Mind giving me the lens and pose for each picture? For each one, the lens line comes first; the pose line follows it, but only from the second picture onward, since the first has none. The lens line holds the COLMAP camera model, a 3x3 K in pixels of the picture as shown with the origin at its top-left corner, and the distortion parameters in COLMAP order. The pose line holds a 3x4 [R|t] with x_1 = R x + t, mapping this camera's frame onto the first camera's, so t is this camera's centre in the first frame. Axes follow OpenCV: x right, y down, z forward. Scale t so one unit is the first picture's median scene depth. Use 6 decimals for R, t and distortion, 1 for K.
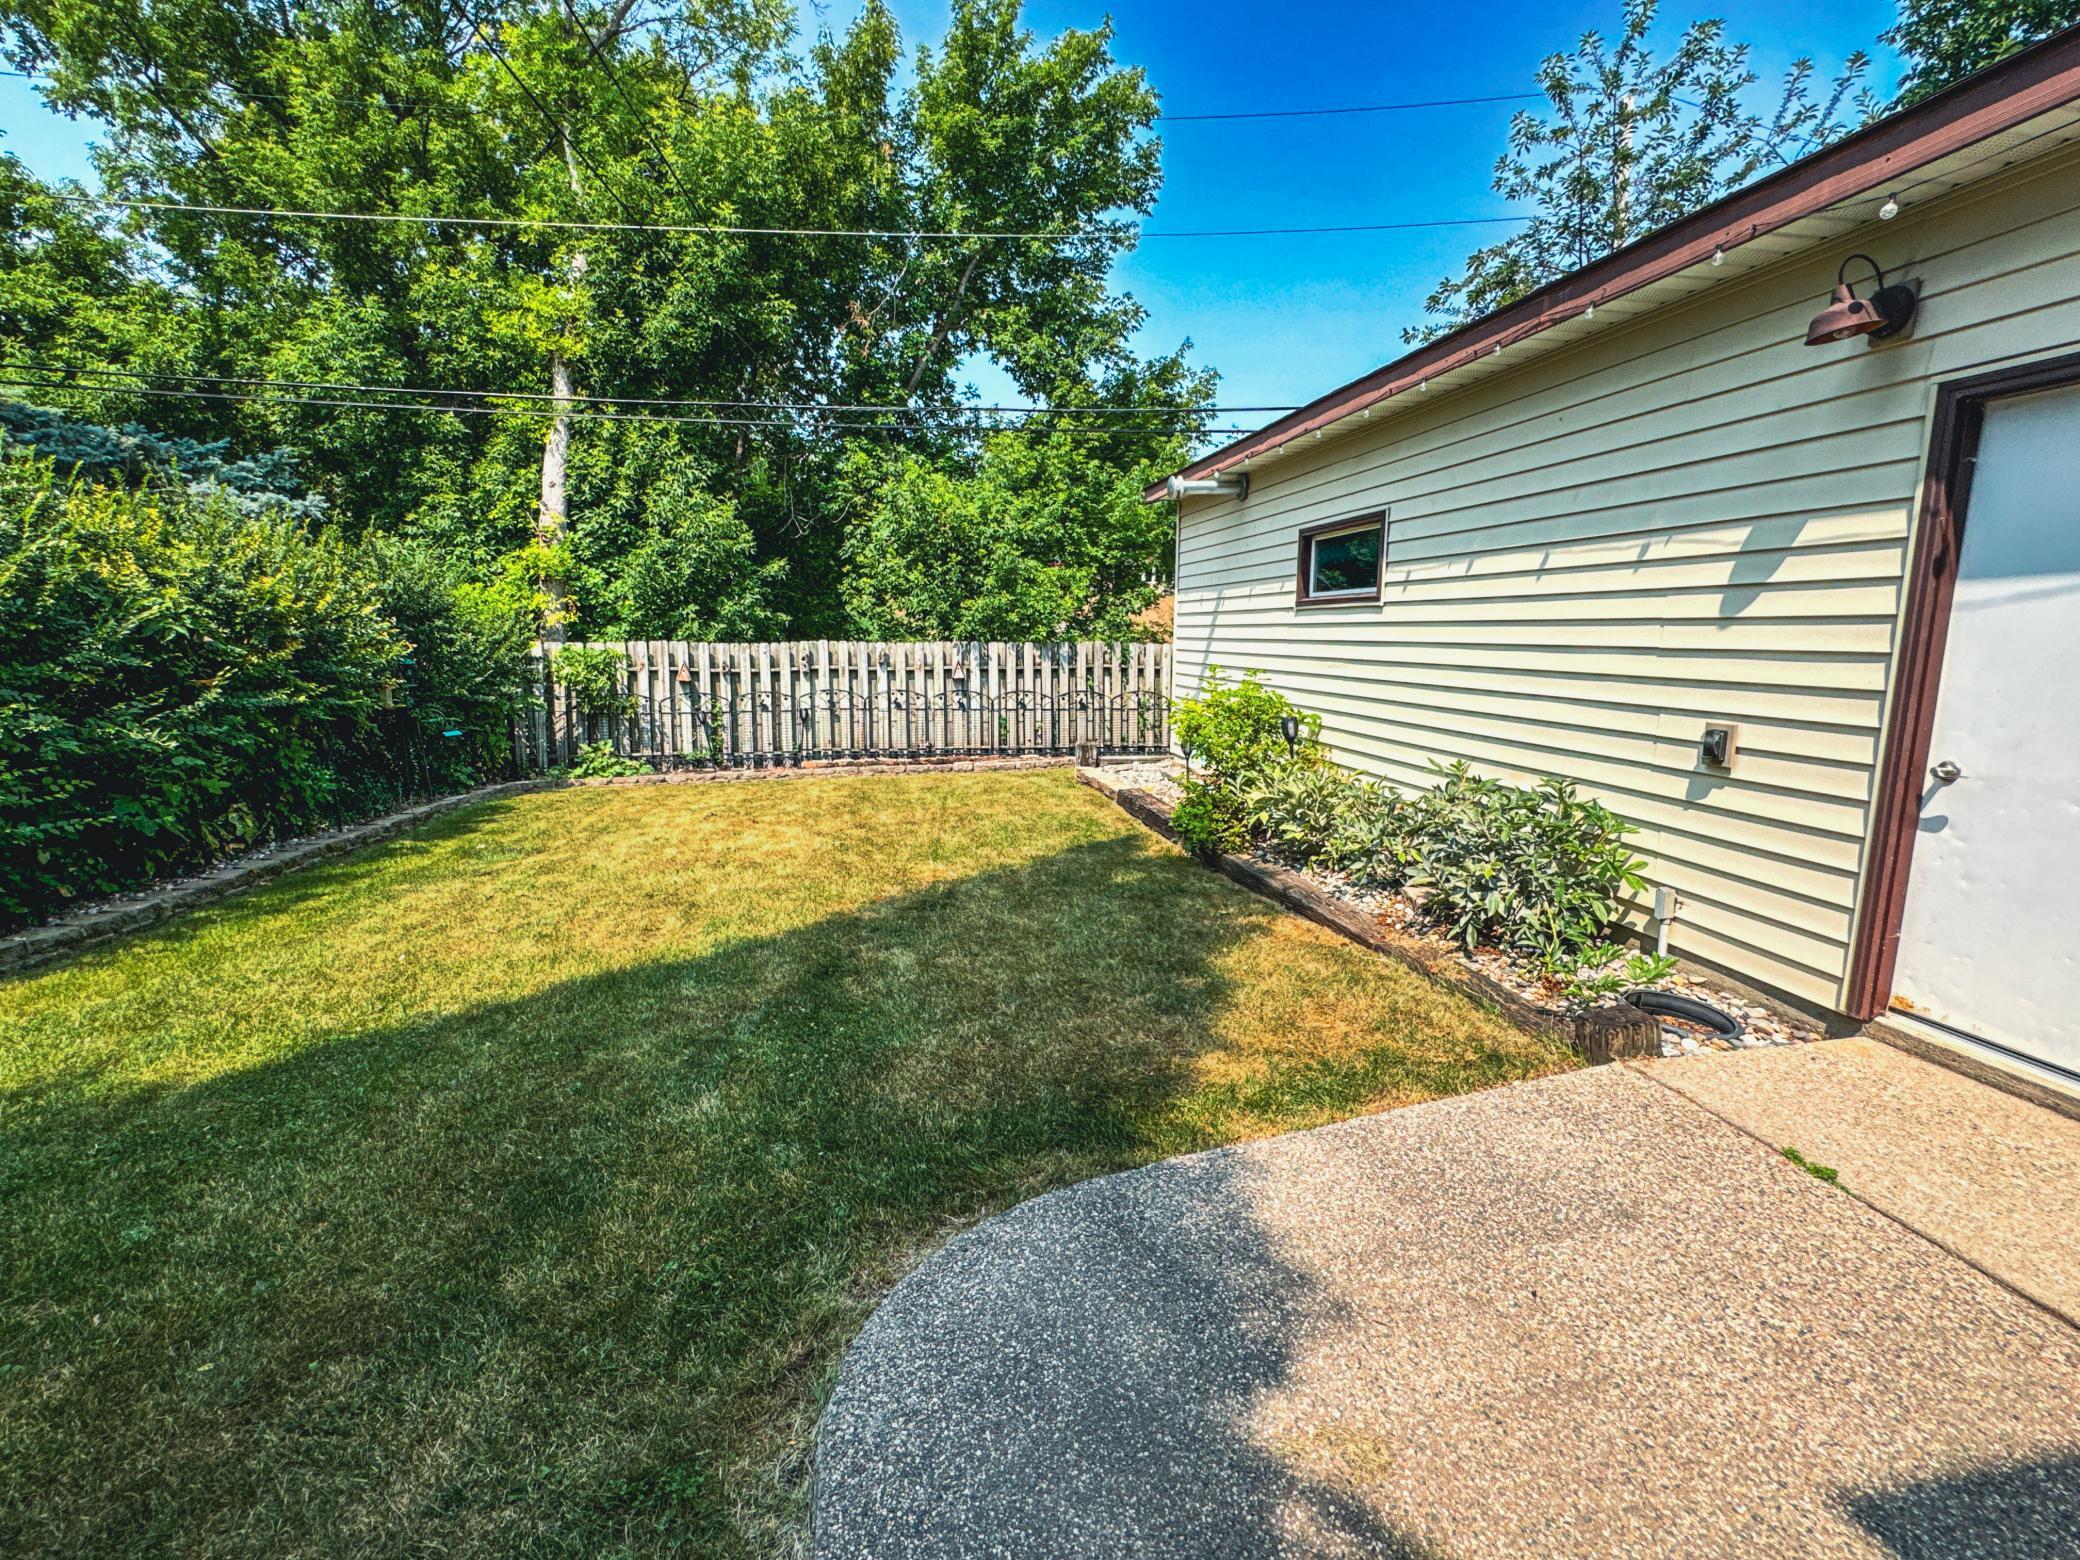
lens RADIAL K [[924.6, 0, 1037.1], [0, 924.6, 779.8], [0, 0, 1]] dist [-0.003554, -0.000366]
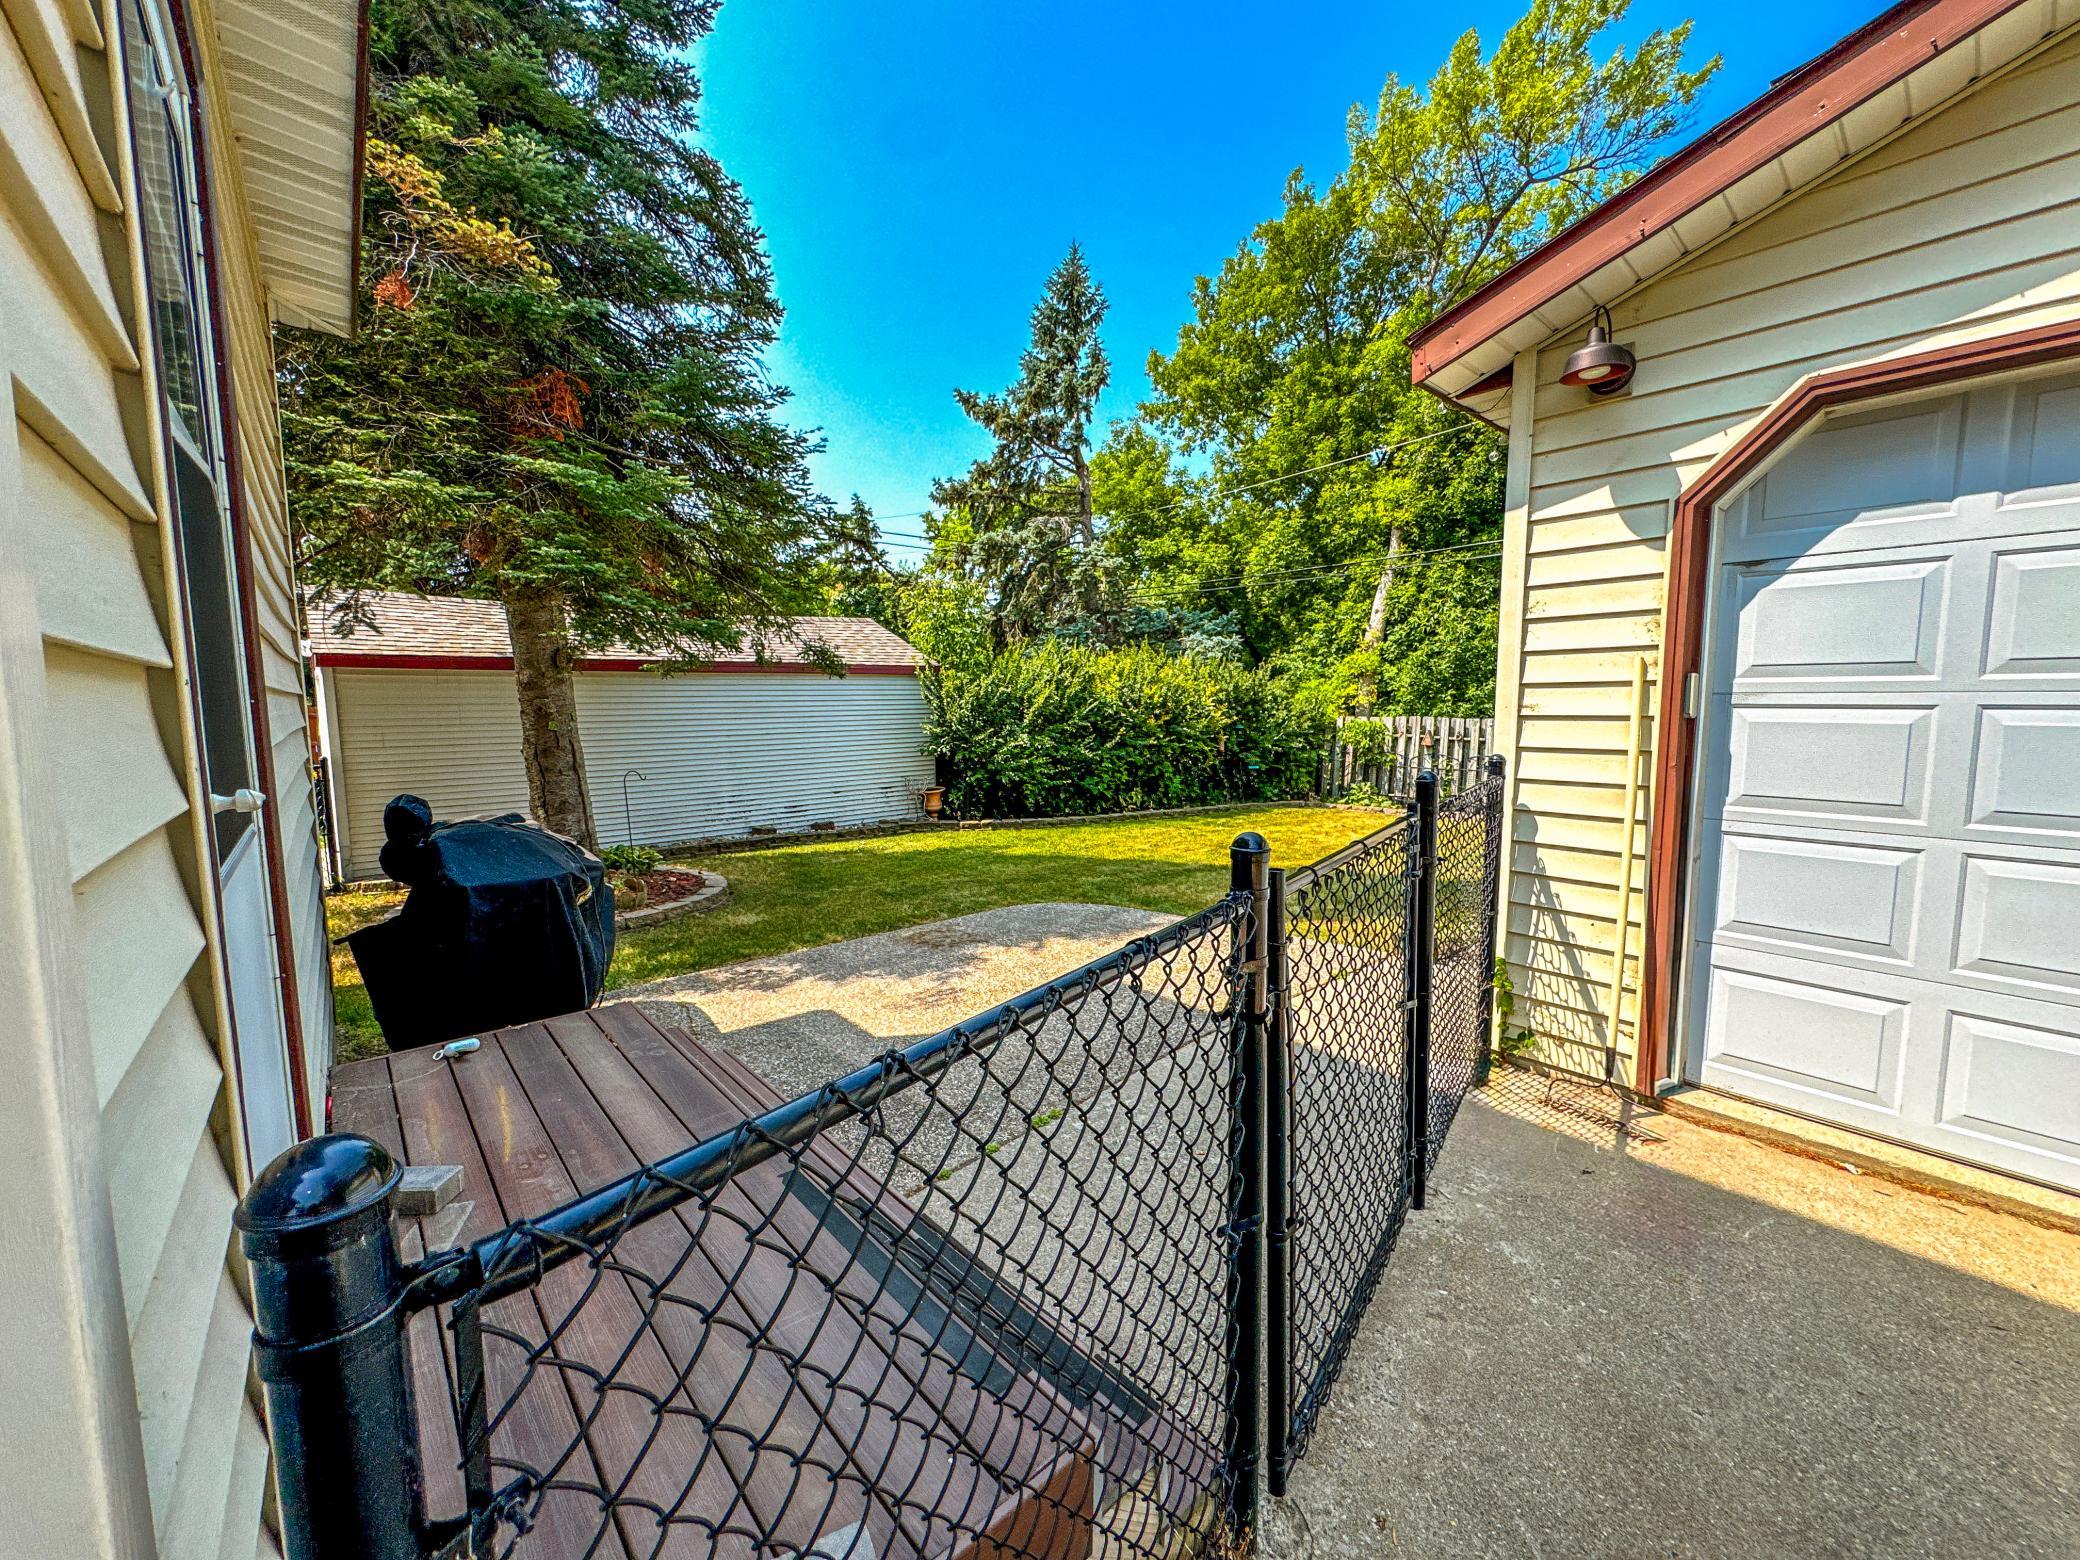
lens RADIAL K [[859.7, 0, 1041.9], [0, 859.7, 780.0], [0, 0, 1]] dist [-0.025947, 0.003715]
pose [[0.487897, 0.071901, -0.869935, 0.449314], [-0.132886, 0.991104, 0.007387, 0.011541], [0.862727, 0.111998, 0.493112, -0.120459]]
